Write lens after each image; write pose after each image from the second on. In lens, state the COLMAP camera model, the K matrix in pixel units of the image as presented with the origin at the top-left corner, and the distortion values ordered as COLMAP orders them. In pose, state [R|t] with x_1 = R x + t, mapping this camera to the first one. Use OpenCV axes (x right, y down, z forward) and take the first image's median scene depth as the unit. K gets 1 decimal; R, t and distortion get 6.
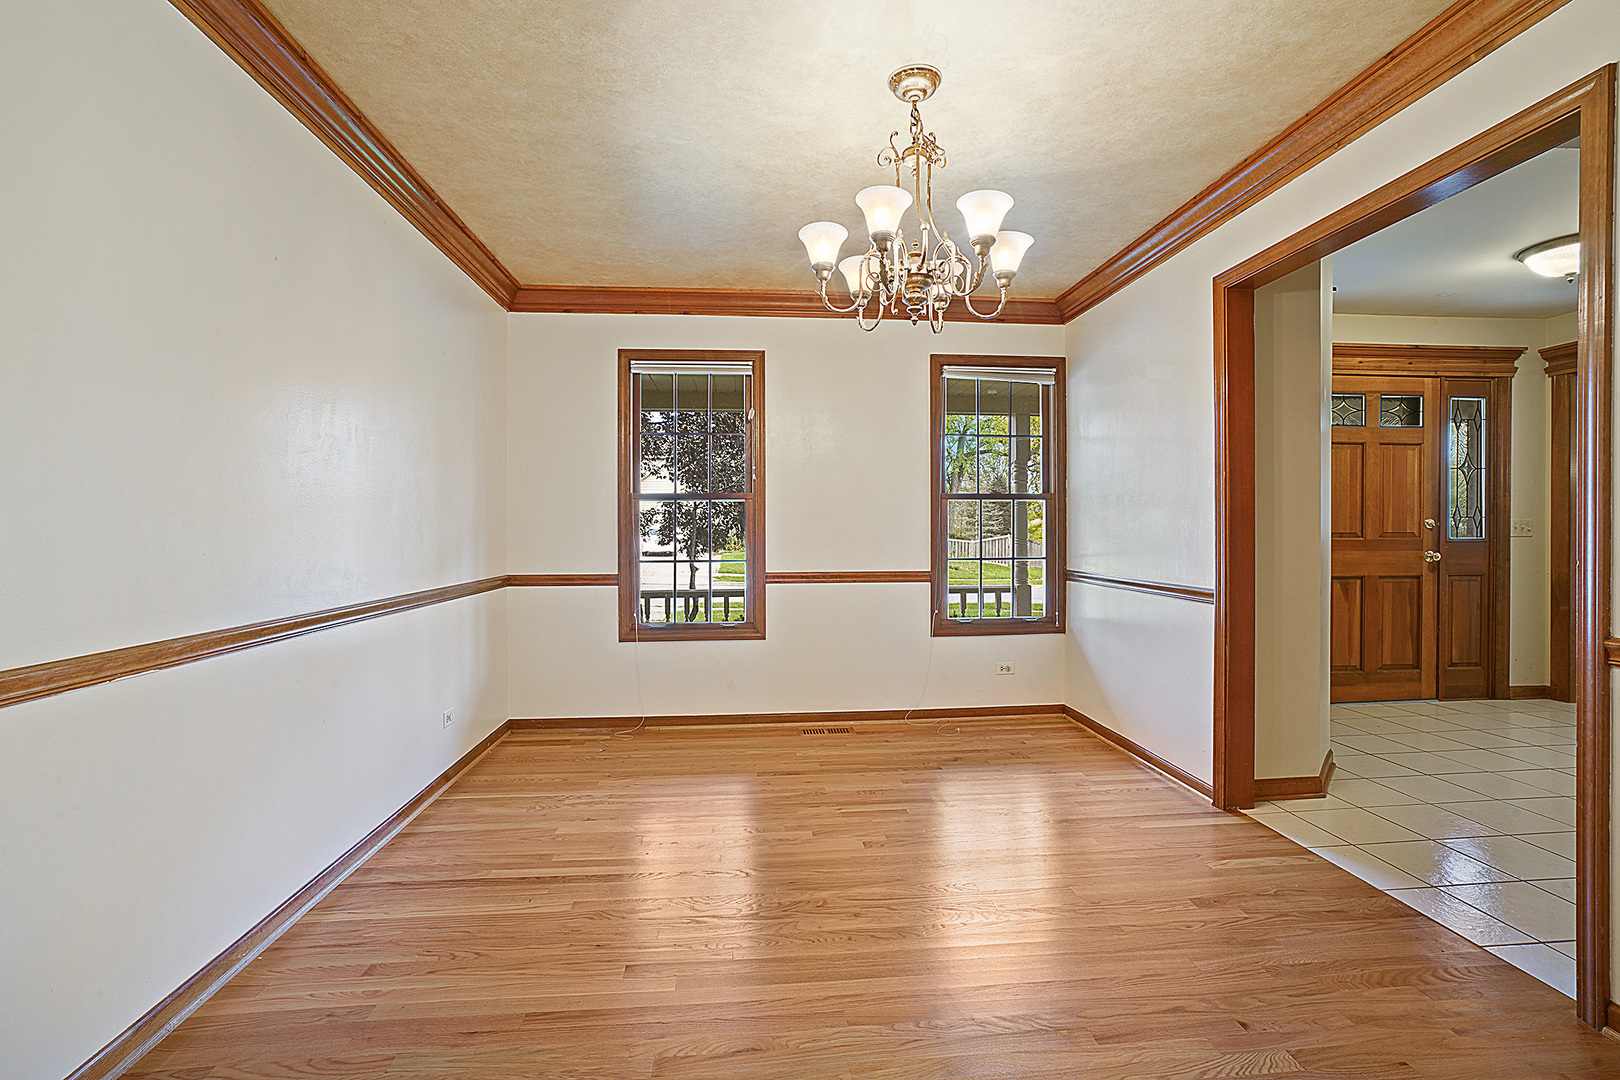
lens RADIAL K [[749.5, 0, 810.0], [0, 749.5, 540.0], [0, 0, 1]] dist [-0.001617, -0.000257]
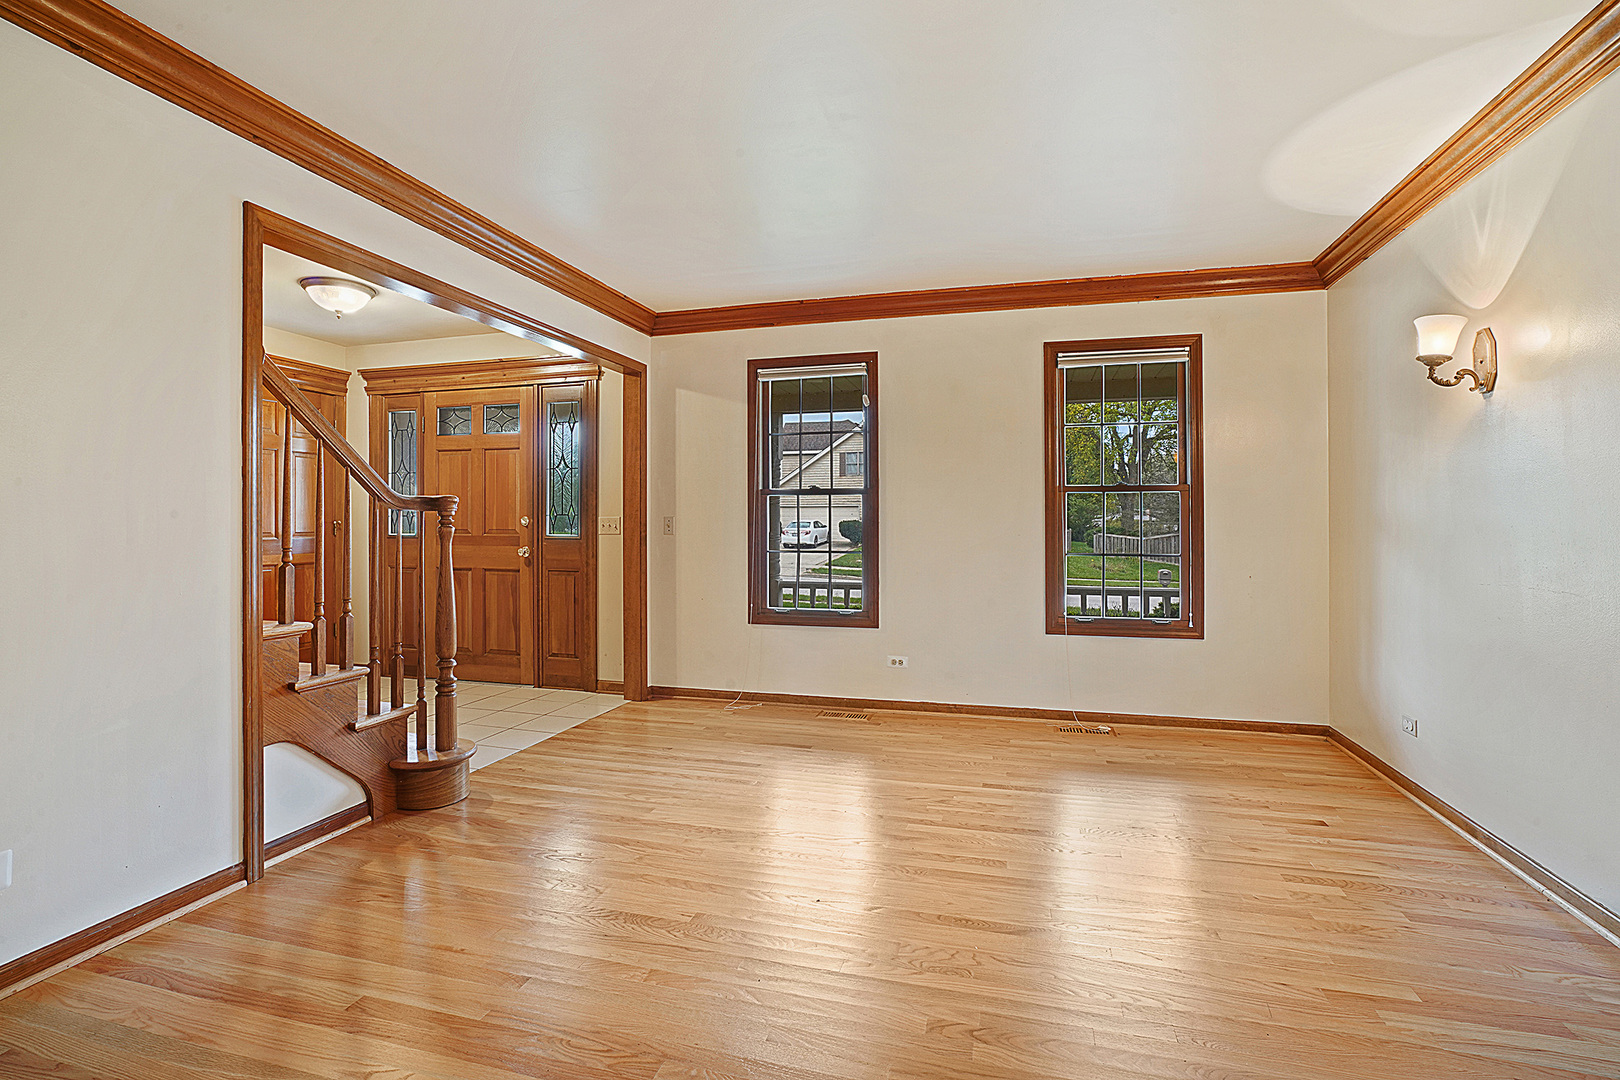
lens RADIAL K [[739.6, 0, 810.0], [0, 739.6, 540.0], [0, 0, 1]] dist [-0.054792, -0.000084]
pose [[0.931407, 0.012269, -0.363772, 0.264258], [-0.009938, 0.999916, 0.008277, -0.001366], [0.363843, -0.004094, 0.931451, 0.027685]]
